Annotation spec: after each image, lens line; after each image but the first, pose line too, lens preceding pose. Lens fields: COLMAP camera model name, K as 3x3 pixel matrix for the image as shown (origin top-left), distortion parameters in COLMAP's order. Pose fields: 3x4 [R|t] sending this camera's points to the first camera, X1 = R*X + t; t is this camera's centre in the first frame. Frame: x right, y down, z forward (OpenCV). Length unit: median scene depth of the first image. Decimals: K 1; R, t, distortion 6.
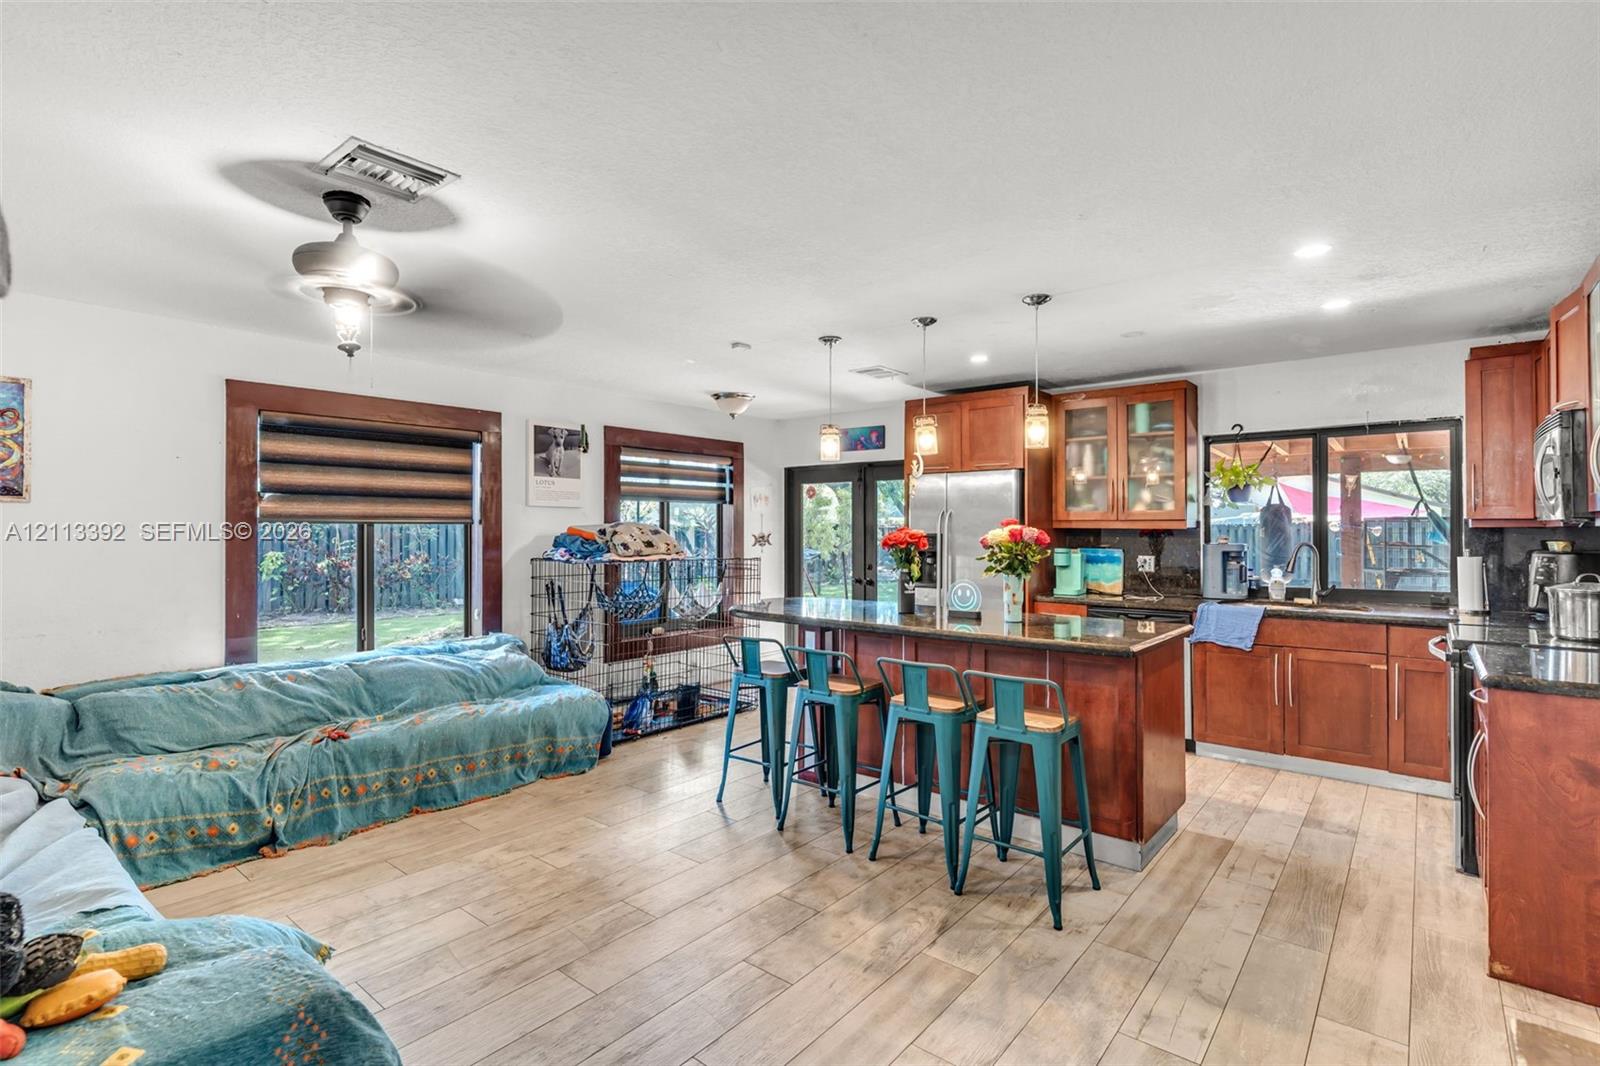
lens RADIAL K [[770.0, 0, 803.8], [0, 770.0, 527.3], [0, 0, 1]] dist [-0.000087, 0.001009]
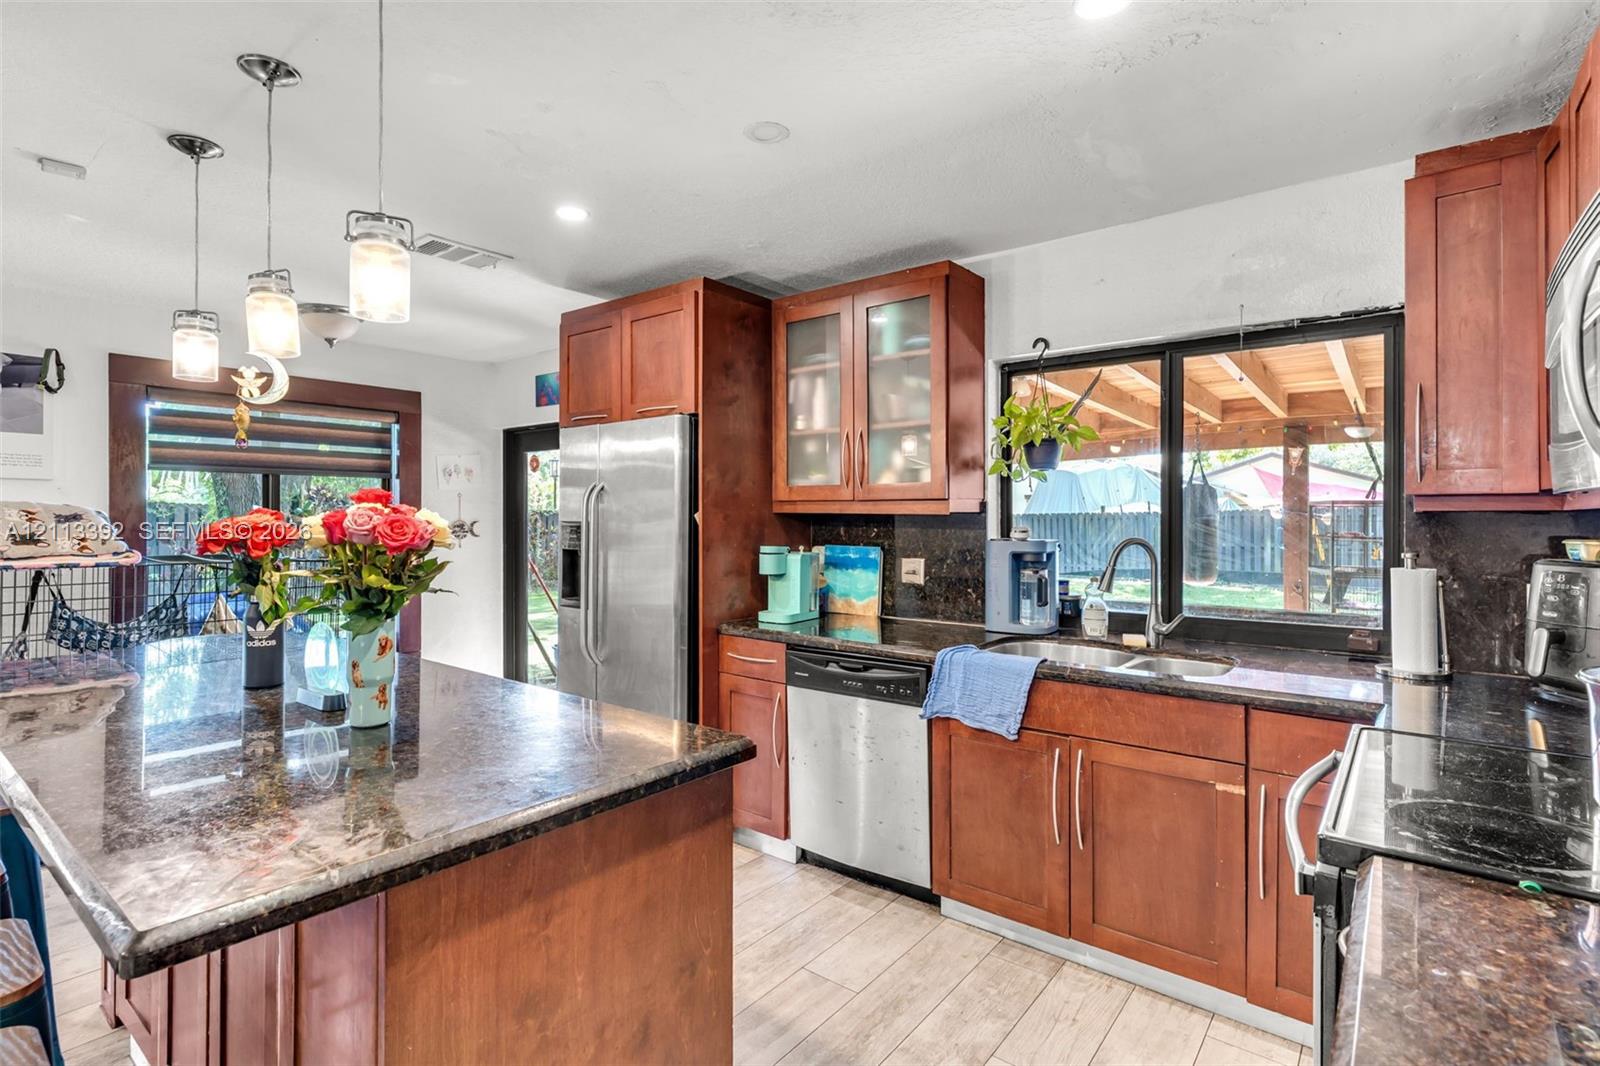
lens RADIAL K [[770.0, 0, 809.2], [0, 770.0, 518.5], [0, 0, 1]] dist [-0.000087, 0.001009]
pose [[0.999872, 0.001471, 0.015947, 0.390870], [-0.001562, 0.999983, 0.005699, 0.002164], [-0.015938, -0.005723, 0.999857, 0.424660]]
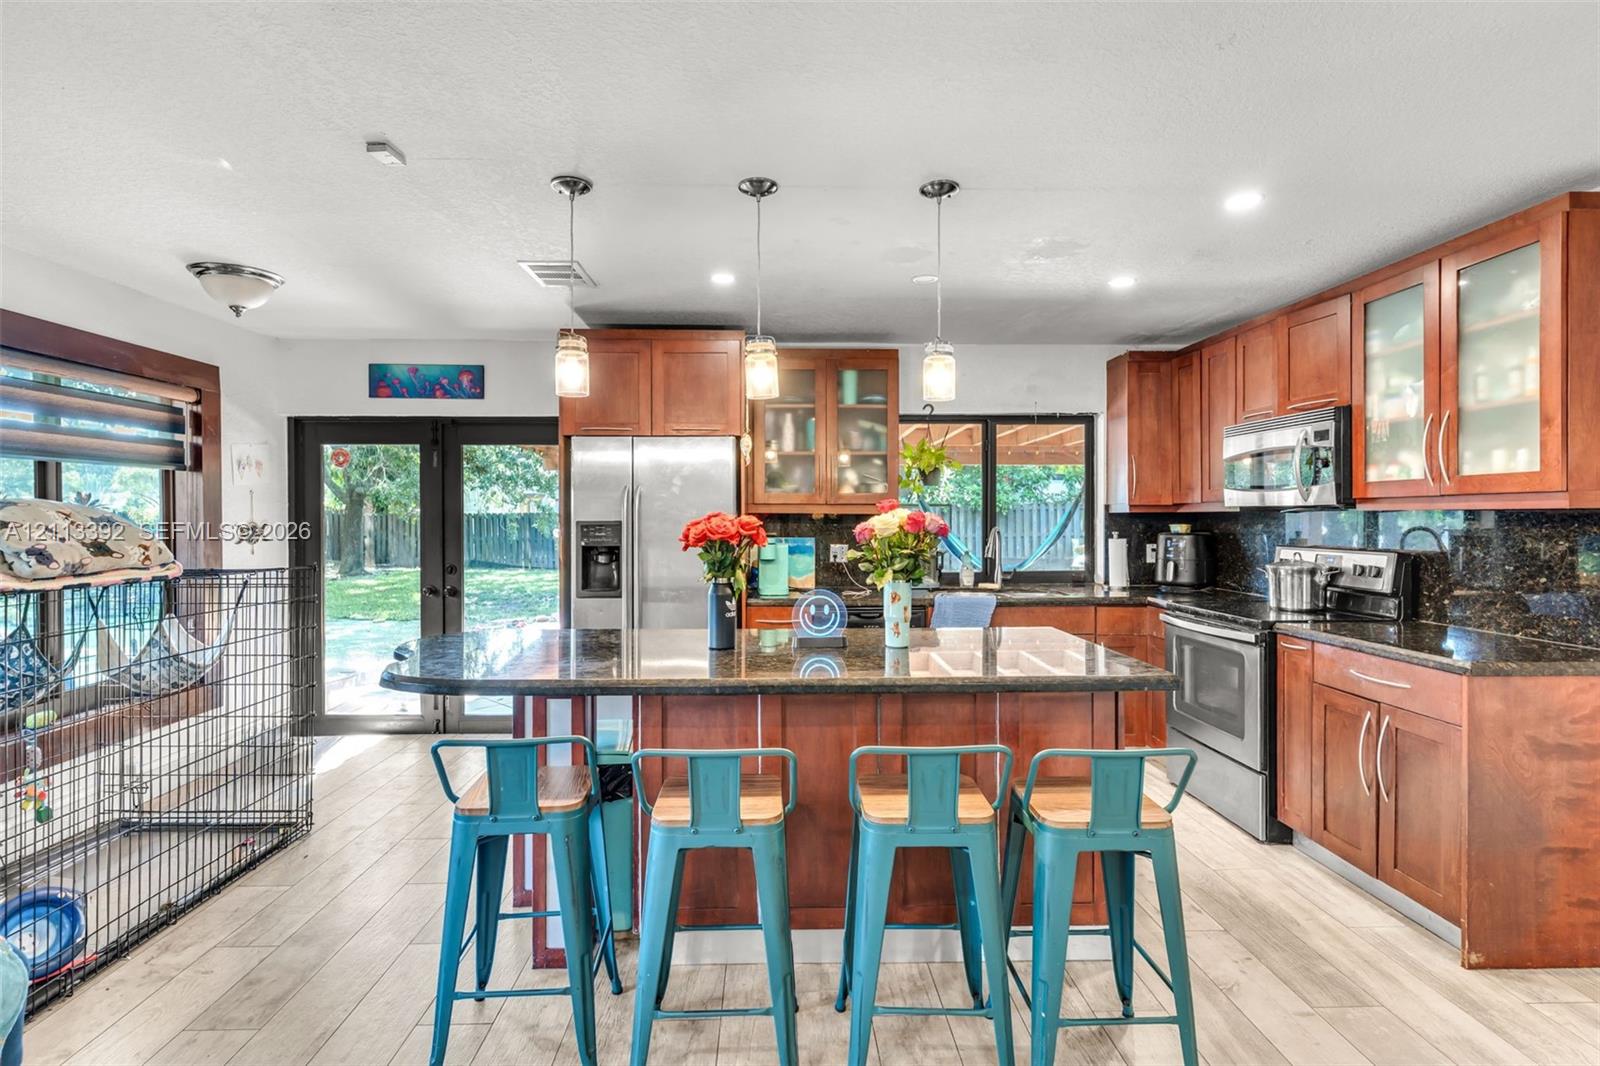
lens RADIAL K [[770.0, 0, 792.0], [0, 770.0, 524.6], [0, 0, 1]] dist [-0.000087, 0.001009]
pose [[0.756008, -0.009424, 0.654495, -0.195830], [-0.000265, 0.999892, 0.014704, 0.001159], [-0.654563, -0.011290, 0.755924, 0.406586]]
